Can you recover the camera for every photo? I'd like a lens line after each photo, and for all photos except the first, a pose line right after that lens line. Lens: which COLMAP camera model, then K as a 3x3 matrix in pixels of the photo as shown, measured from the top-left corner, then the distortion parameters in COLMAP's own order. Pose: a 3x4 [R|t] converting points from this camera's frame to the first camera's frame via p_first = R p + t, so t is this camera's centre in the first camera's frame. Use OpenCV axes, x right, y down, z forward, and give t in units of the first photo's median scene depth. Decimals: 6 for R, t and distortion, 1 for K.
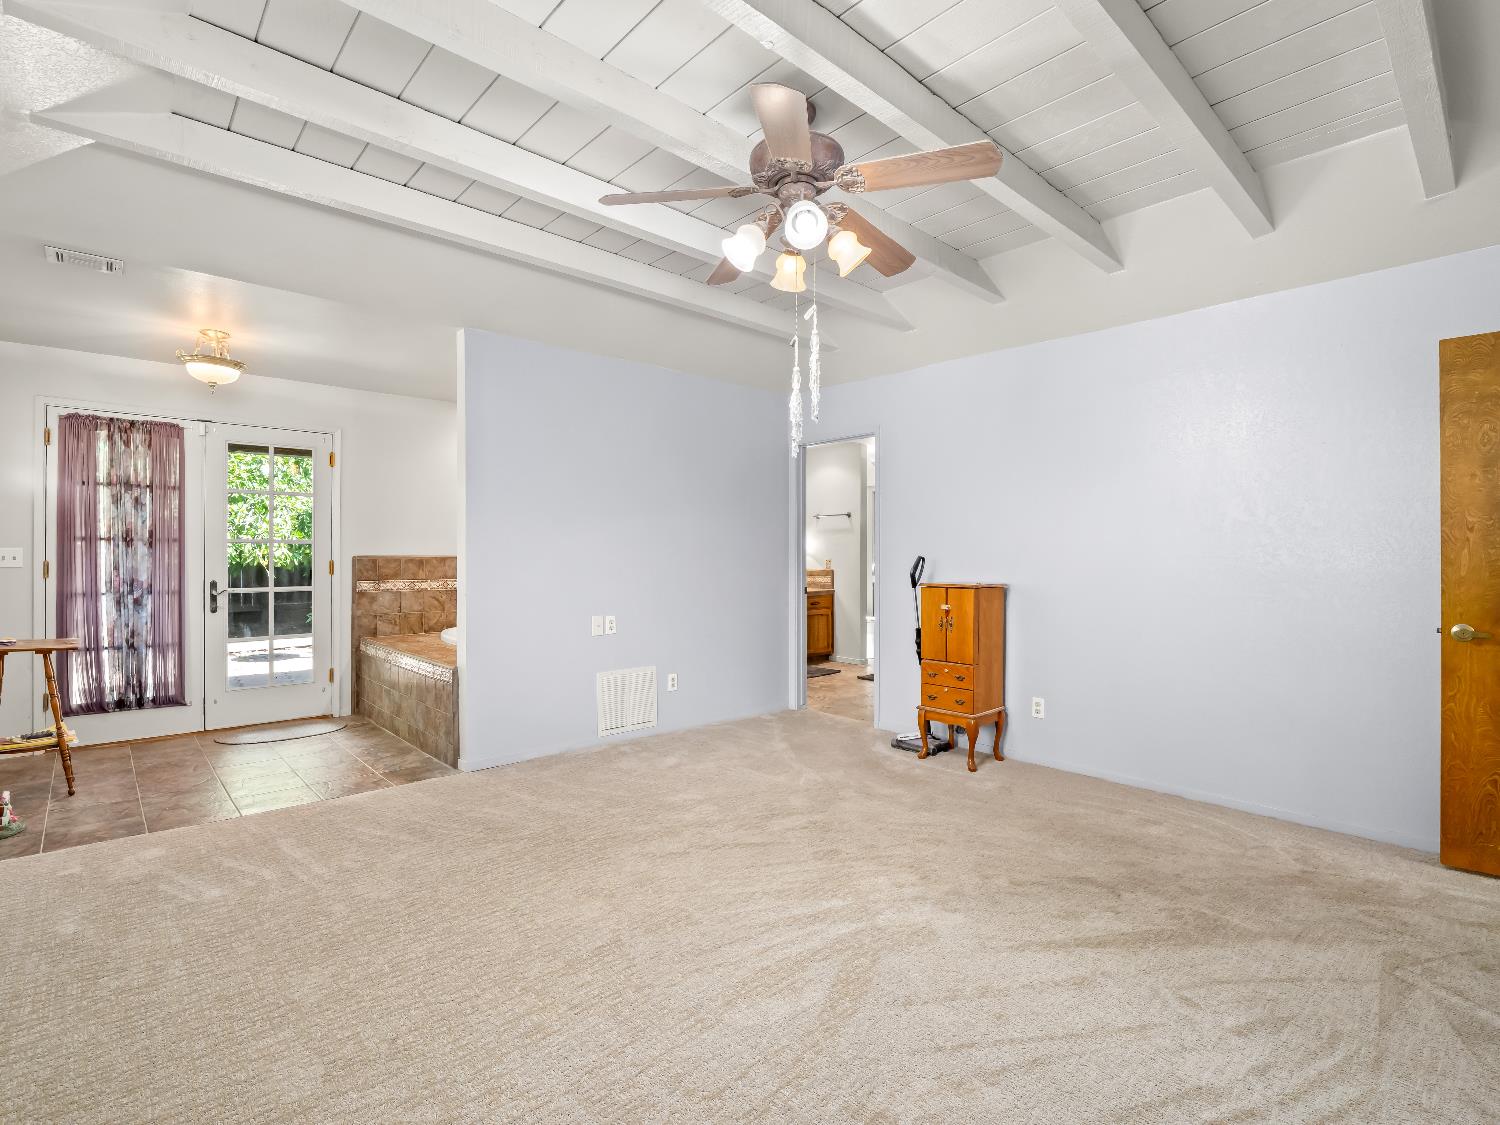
lens RADIAL K [[732.2, 0, 745.7], [0, 732.2, 553.8], [0, 0, 1]] dist [-0.000275, -0.000410]
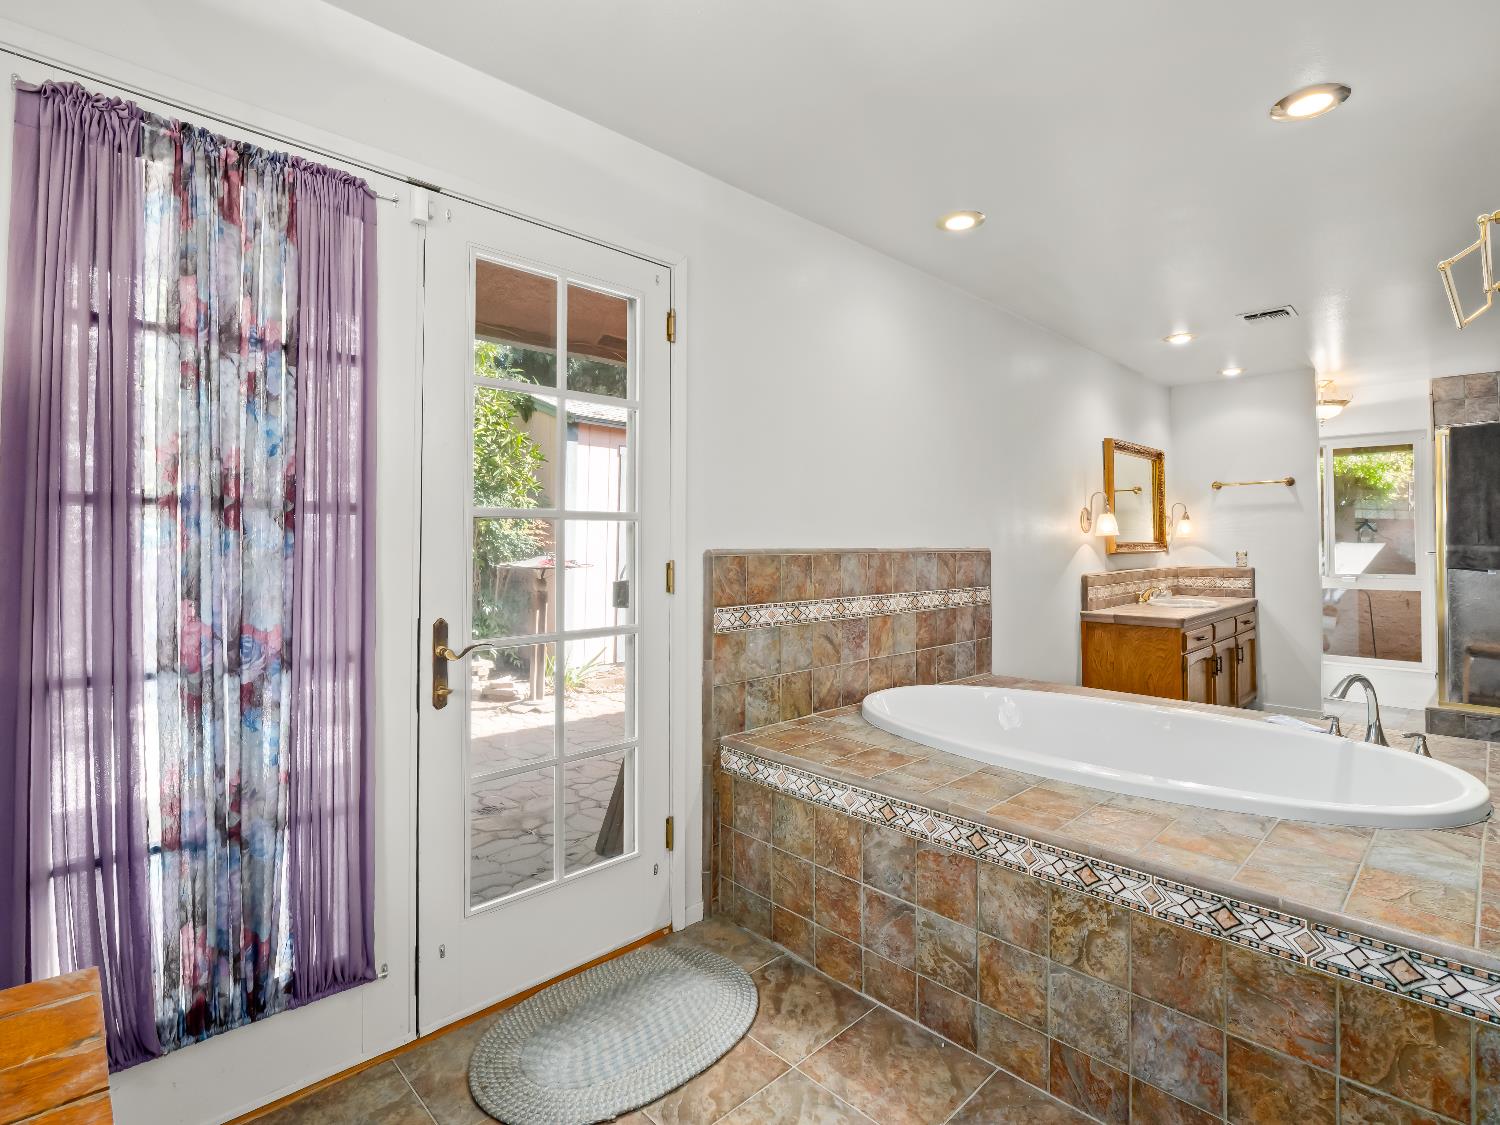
lens RADIAL K [[715.1, 0, 744.0], [0, 715.1, 526.1], [0, 0, 1]] dist [-0.007191, -0.000762]
pose [[0.999969, 0.001080, -0.007821, -0.608857], [-0.001237, 0.999798, -0.020067, -0.003655], [0.007798, 0.020076, 0.999768, 0.682824]]
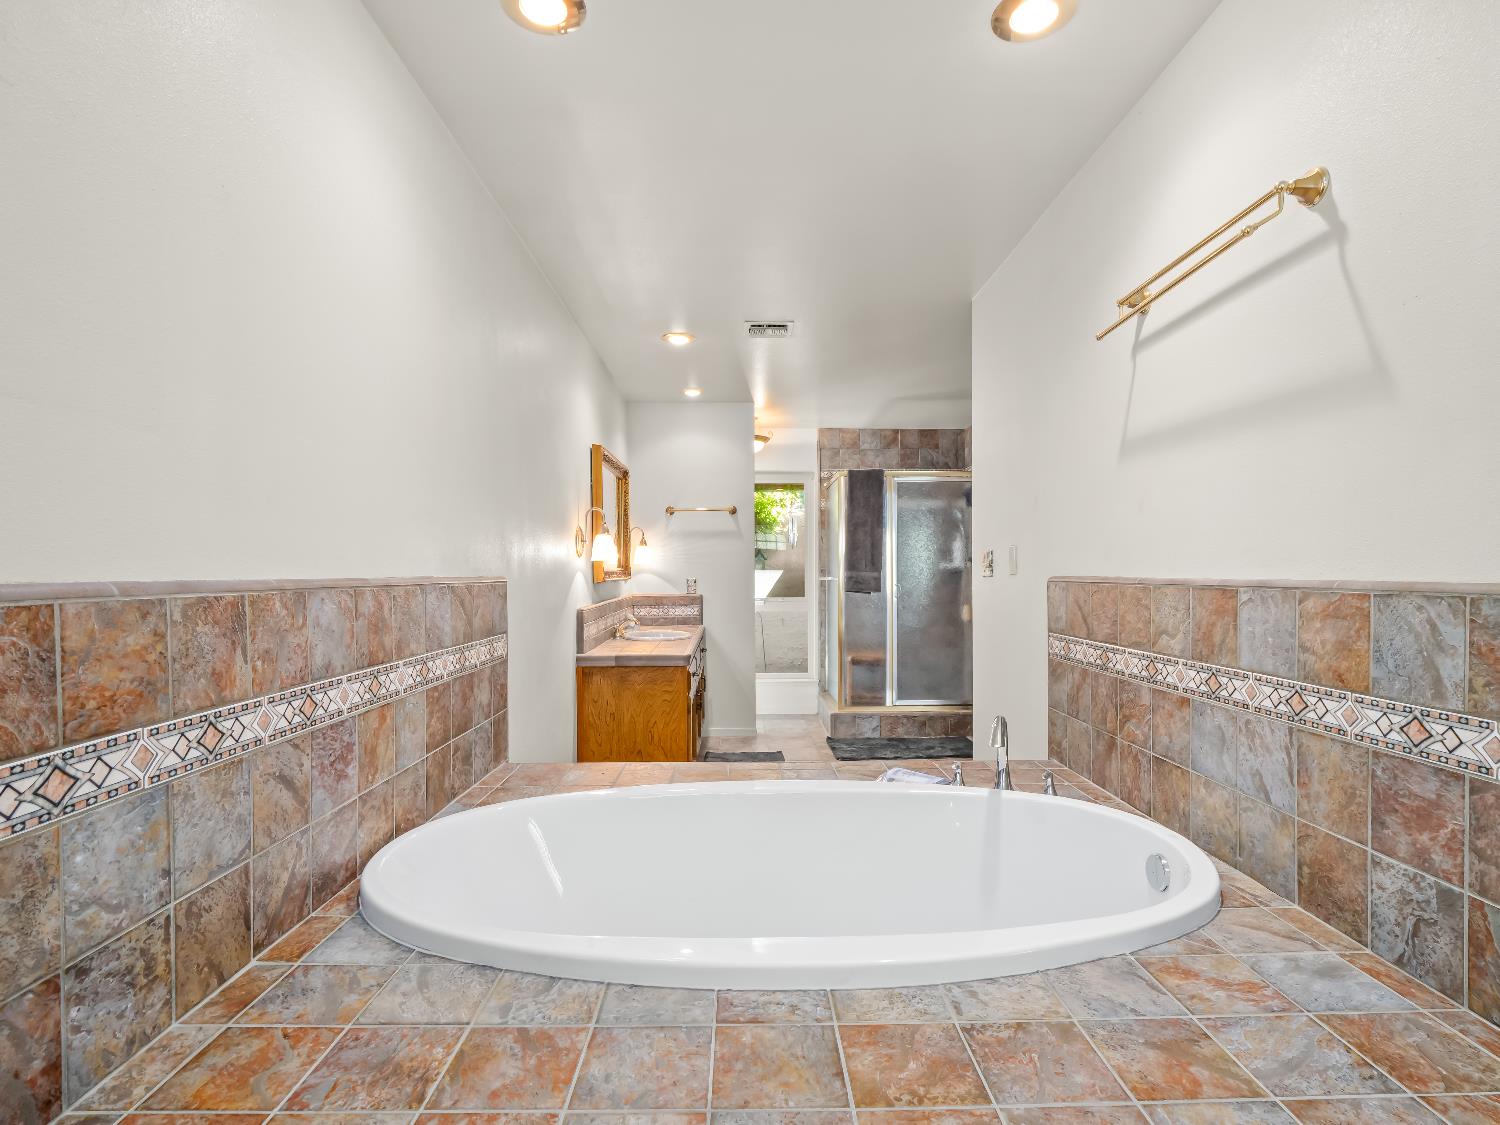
lens RADIAL K [[754.0, 0, 751.2], [0, 754.0, 573.5], [0, 0, 1]] dist [-0.019100, 0.001621]
pose [[0.681903, -0.002485, 0.731439, -0.629259], [-0.002185, 0.999983, 0.005435, -0.001428], [-0.731440, -0.005304, 0.681886, 0.959251]]
